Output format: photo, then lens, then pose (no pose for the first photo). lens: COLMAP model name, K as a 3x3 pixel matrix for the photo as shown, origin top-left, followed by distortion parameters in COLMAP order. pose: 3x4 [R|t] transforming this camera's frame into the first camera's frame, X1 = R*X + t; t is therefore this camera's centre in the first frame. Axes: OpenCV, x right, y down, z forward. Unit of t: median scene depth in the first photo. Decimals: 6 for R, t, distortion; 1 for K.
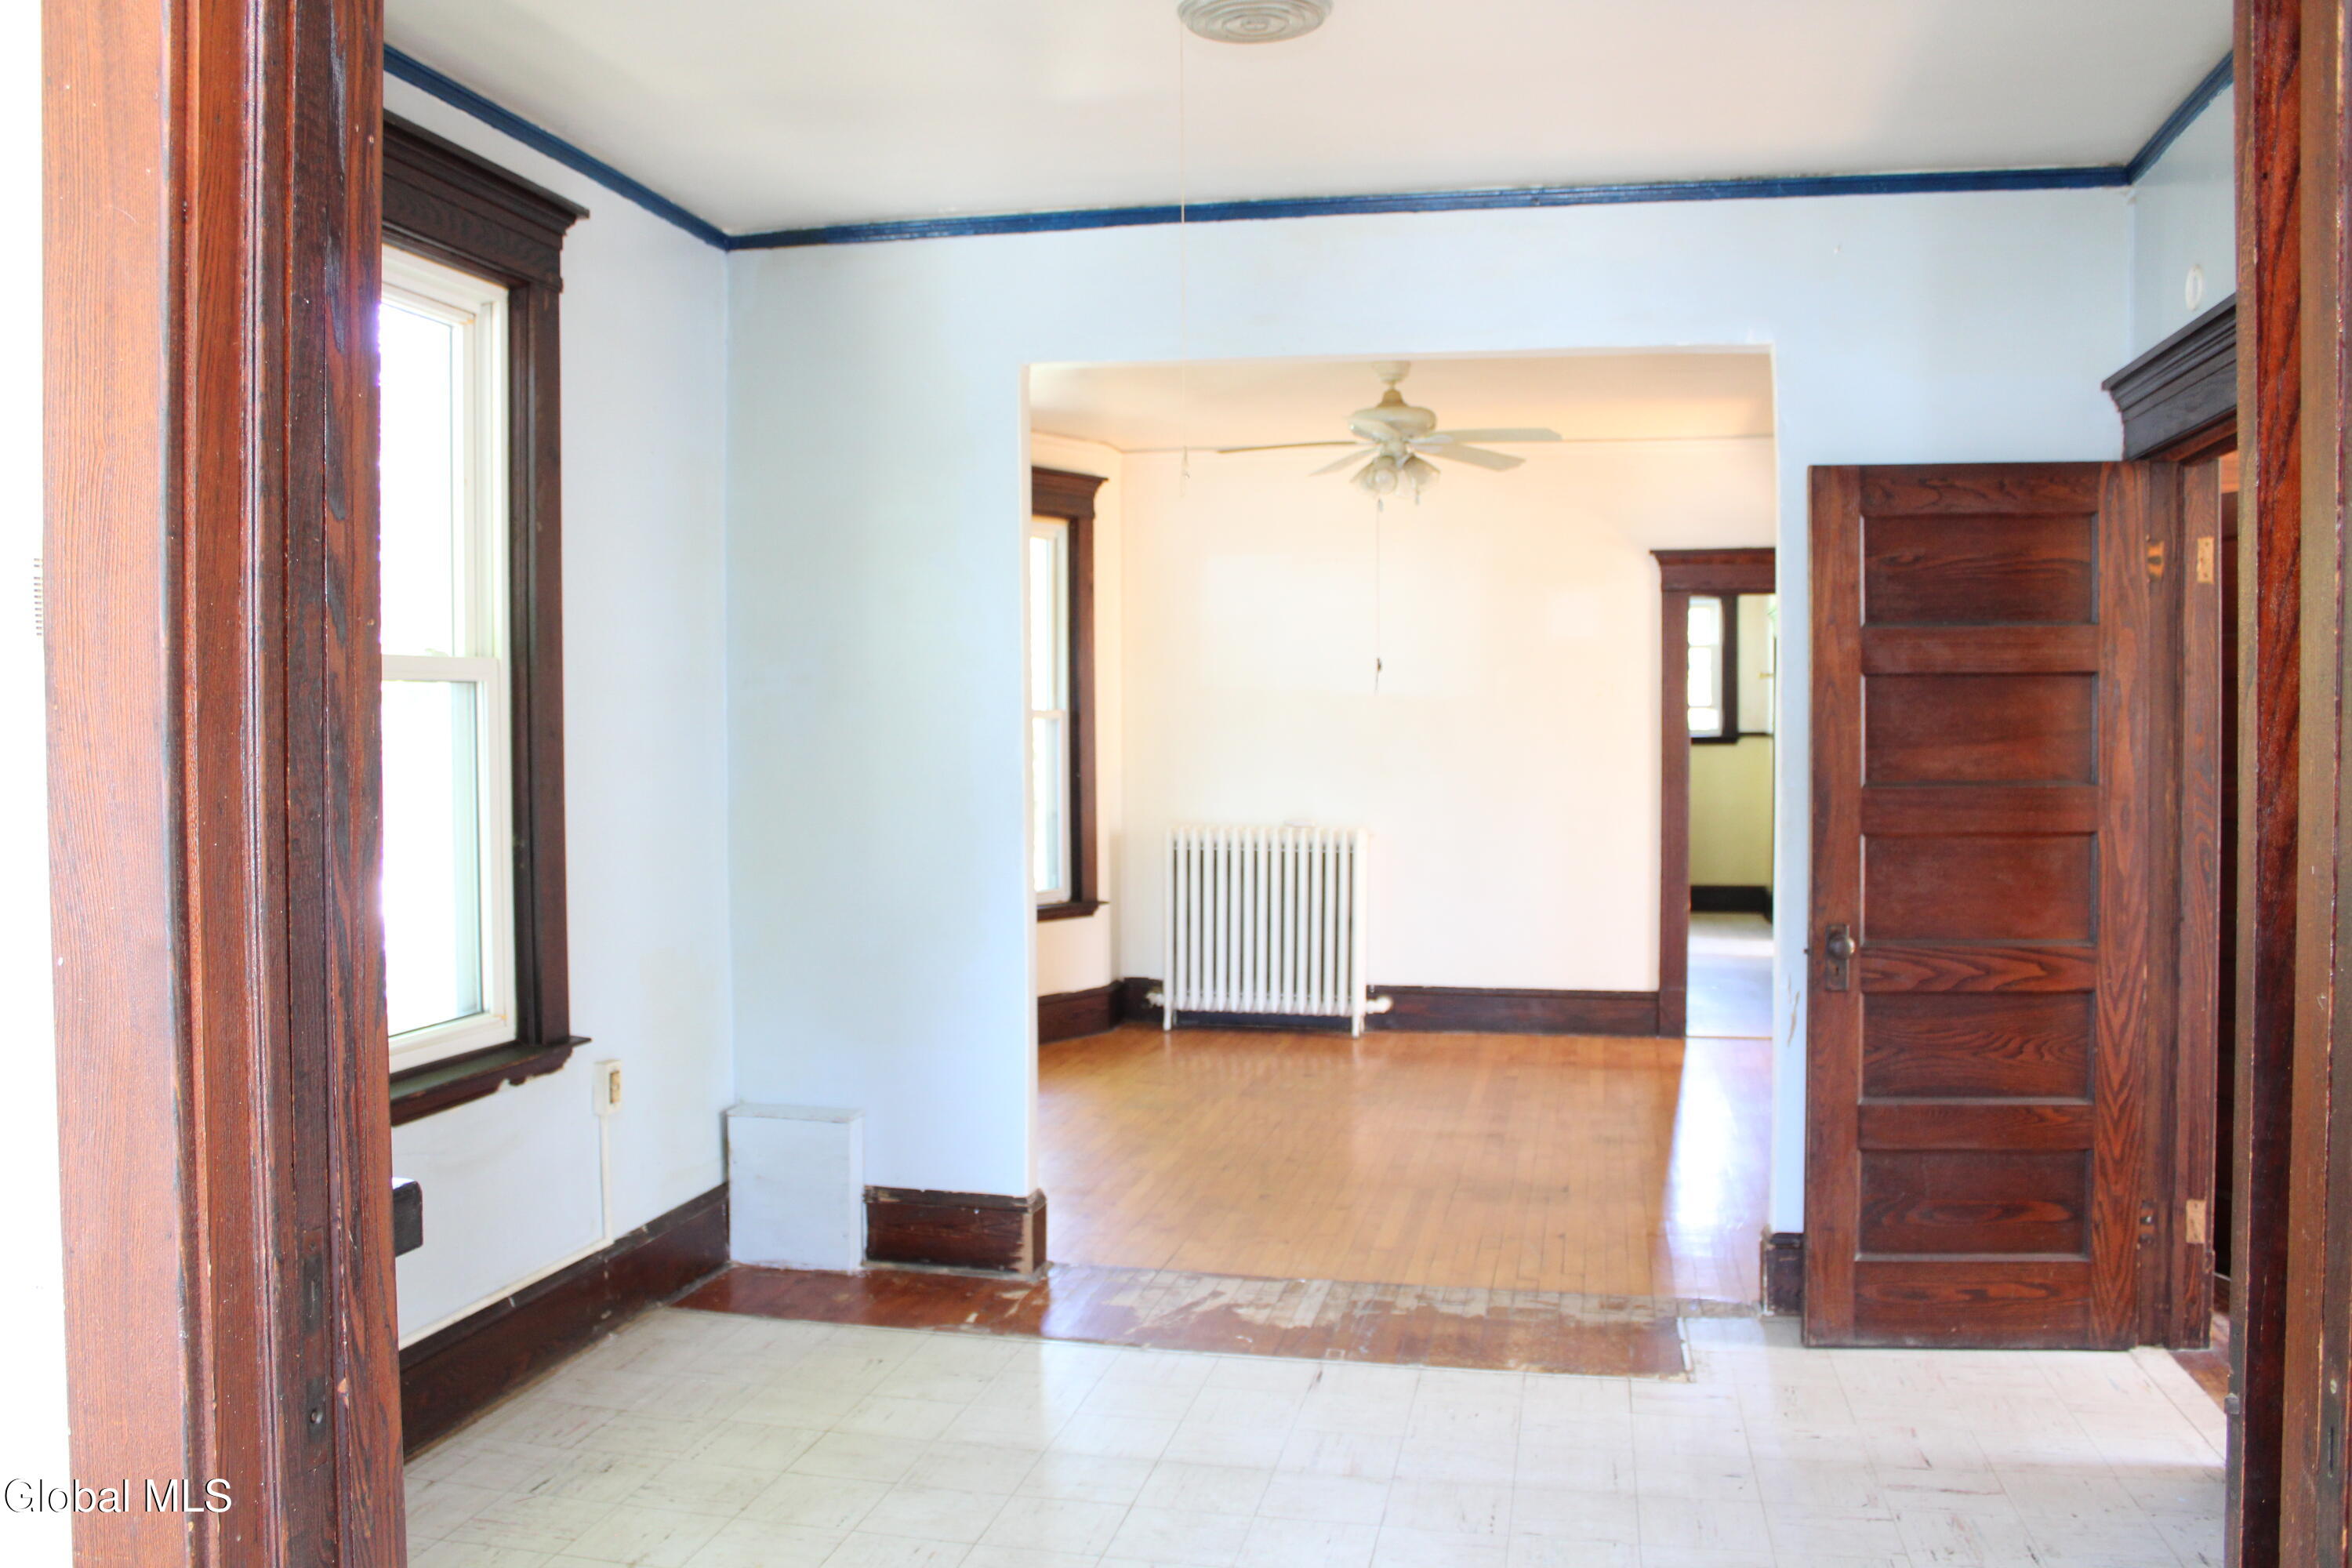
lens RADIAL K [[1956.1, 0, 1174.6], [0, 1956.1, 782.0], [0, 0, 1]] dist [-0.091194, 0.008335]
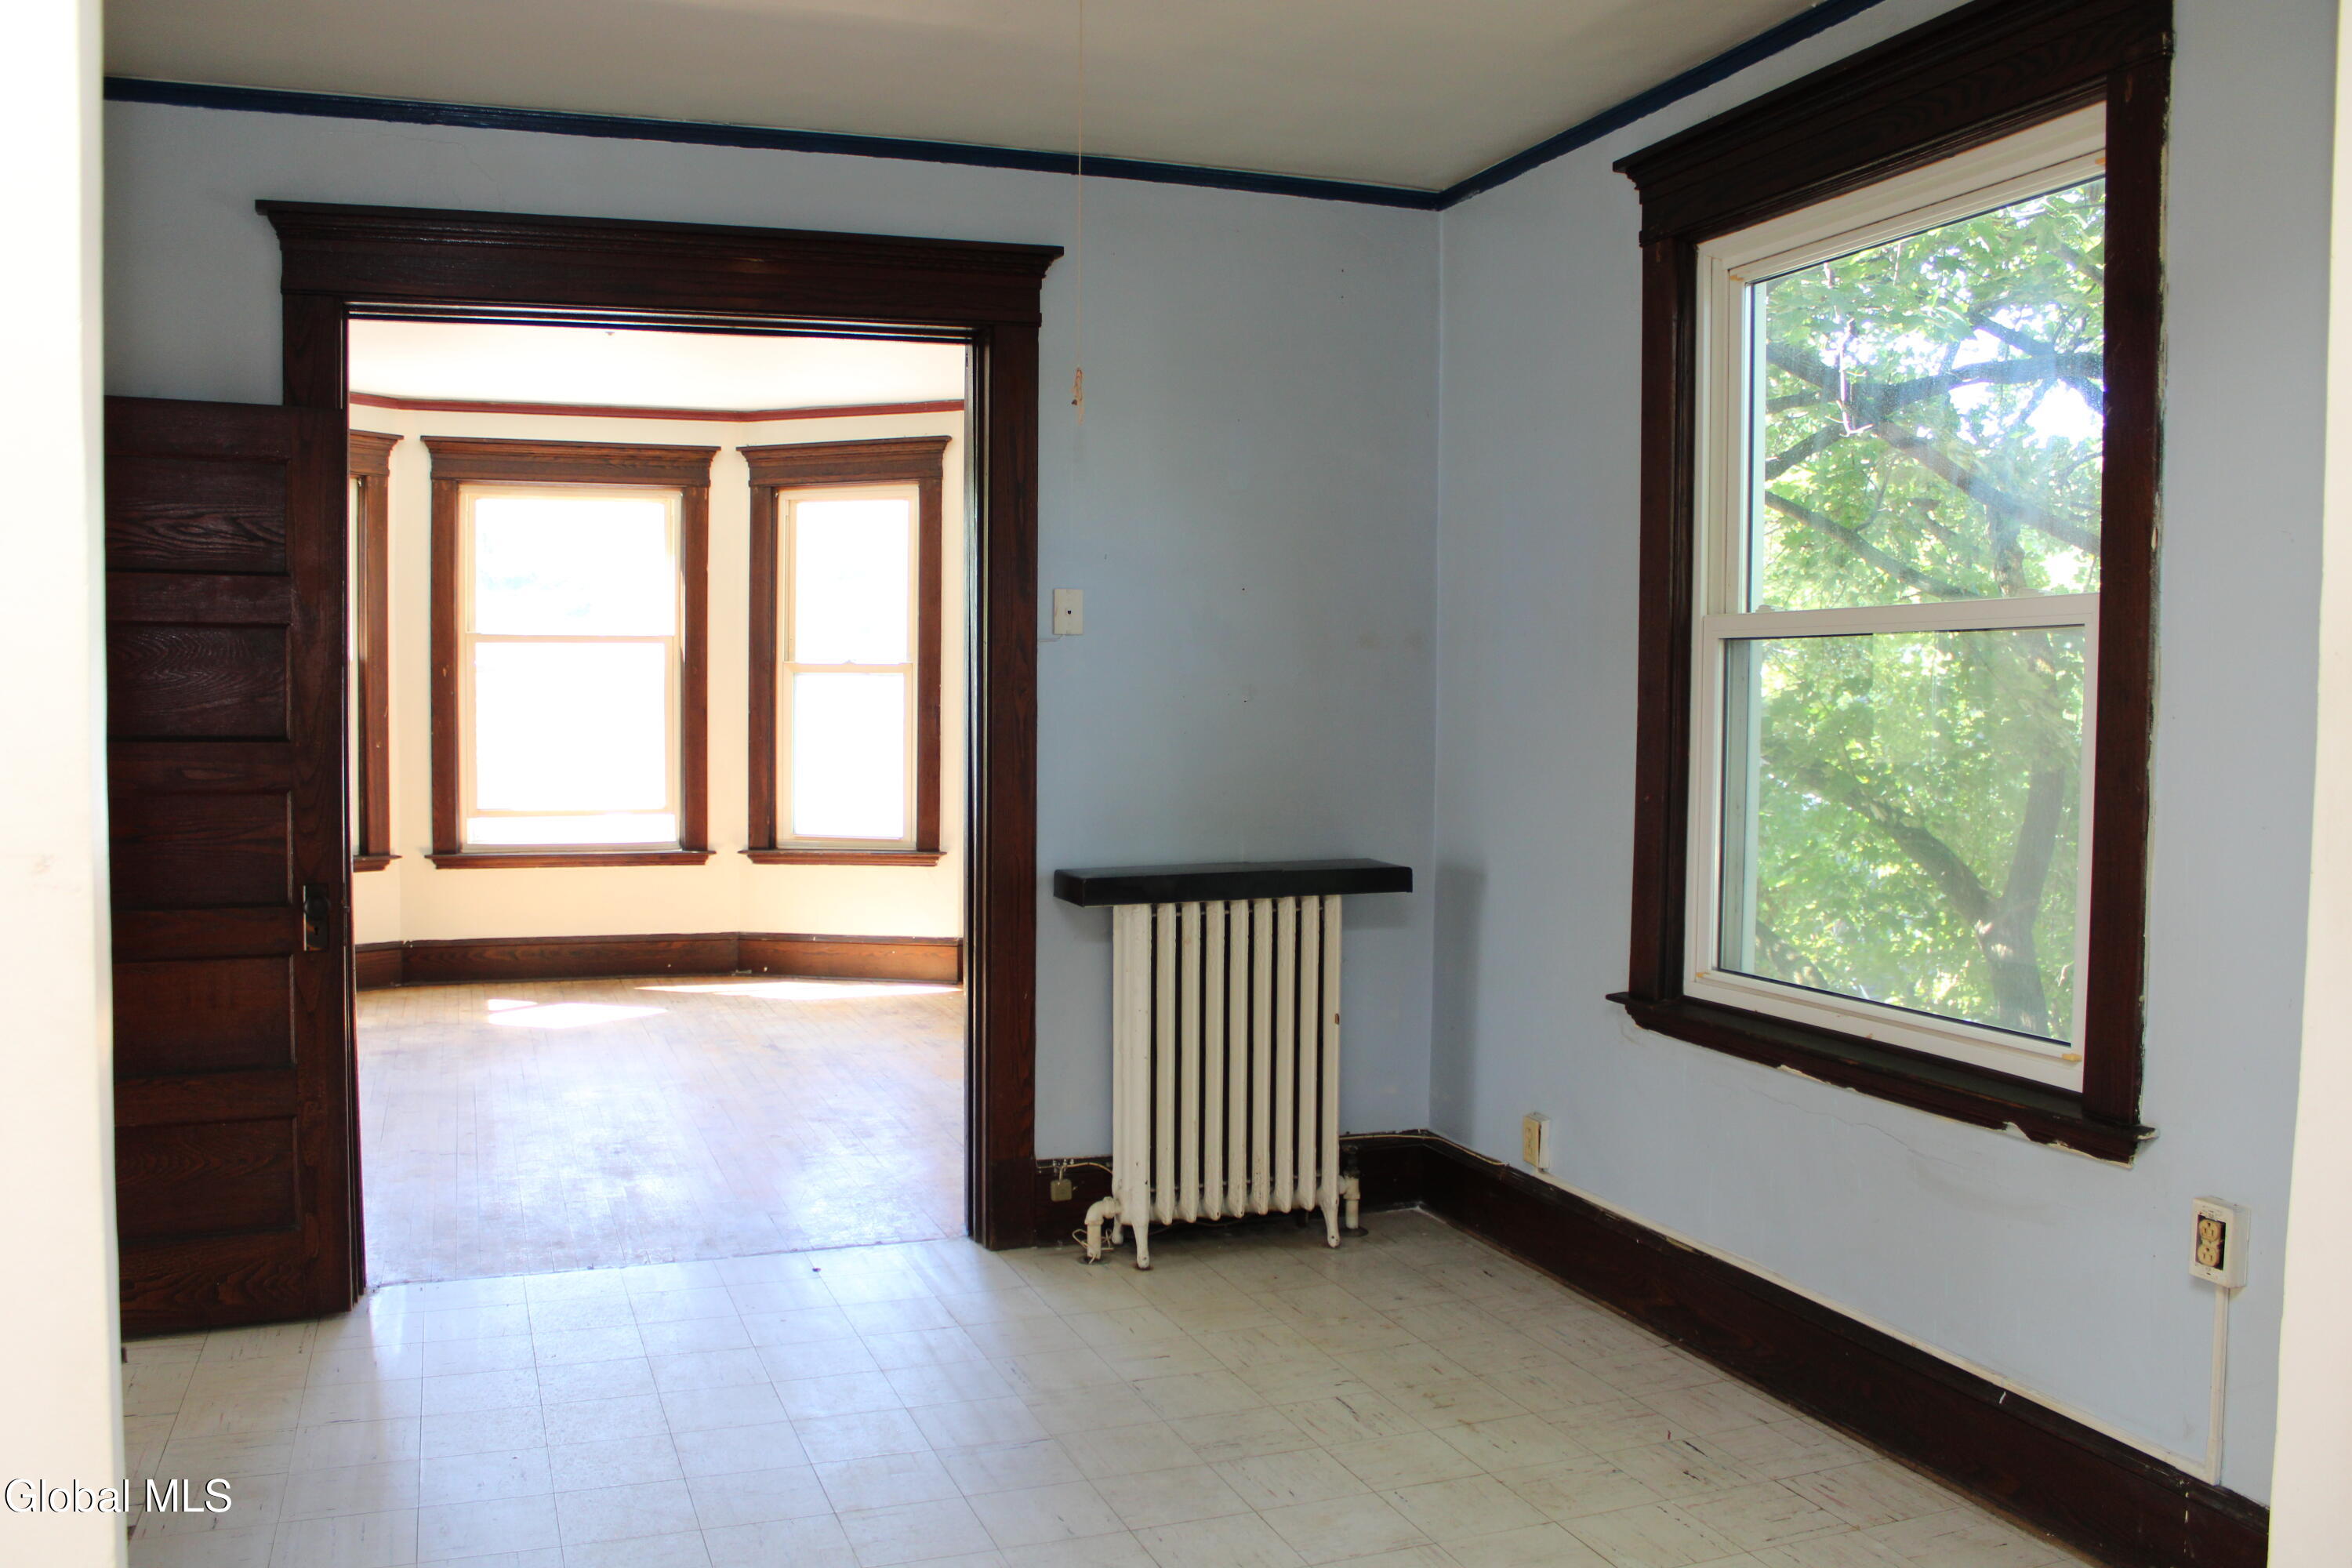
lens RADIAL K [[1956.1, 0, 1175.6], [0, 1956.1, 780.6], [0, 0, 1]] dist [-0.091194, 0.008335]
pose [[-0.839210, 0.020216, -0.543431, 0.321507], [-0.025119, 0.996801, 0.075872, -0.033629], [0.543227, 0.077323, -0.836018, 1.251875]]
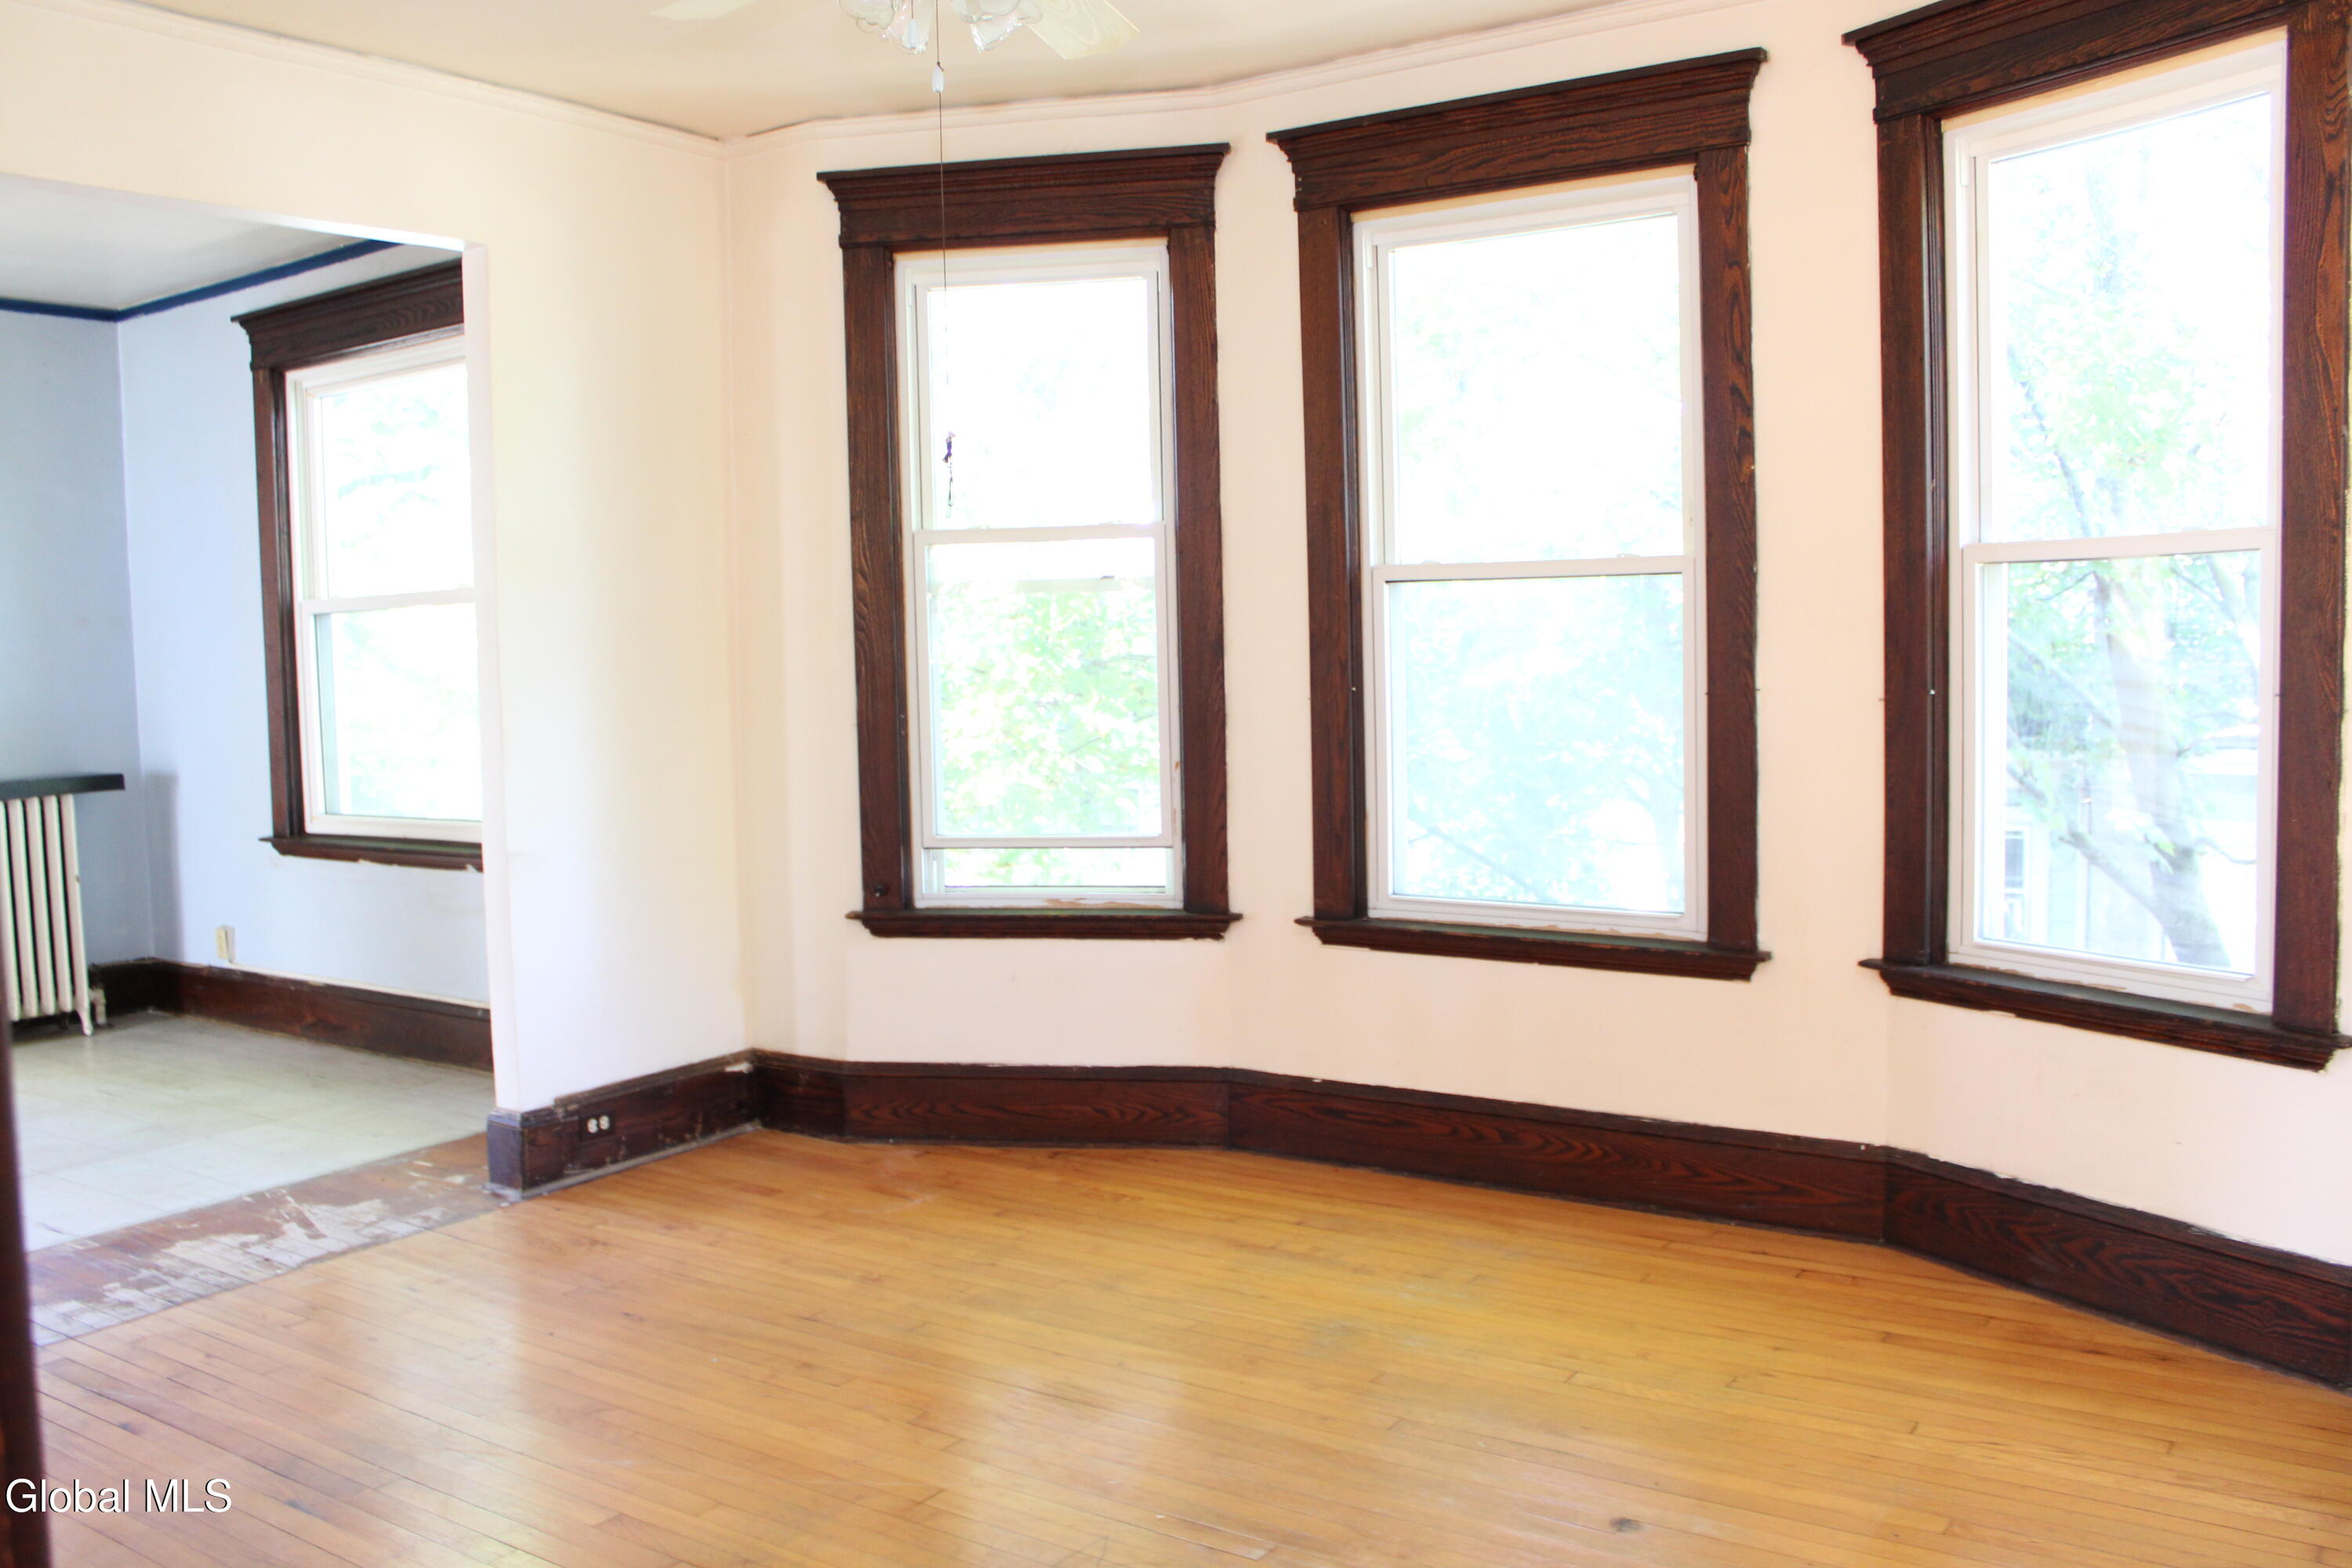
lens RADIAL K [[1956.1, 0, 1252.7], [0, 1956.1, 762.8], [0, 0, 1]] dist [-0.091194, 0.008335]
pose [[-0.349441, 0.071647, -0.934215, 0.734582], [-0.002572, 0.996995, 0.077424, -0.038644], [0.936955, 0.029458, -0.348206, 1.805932]]
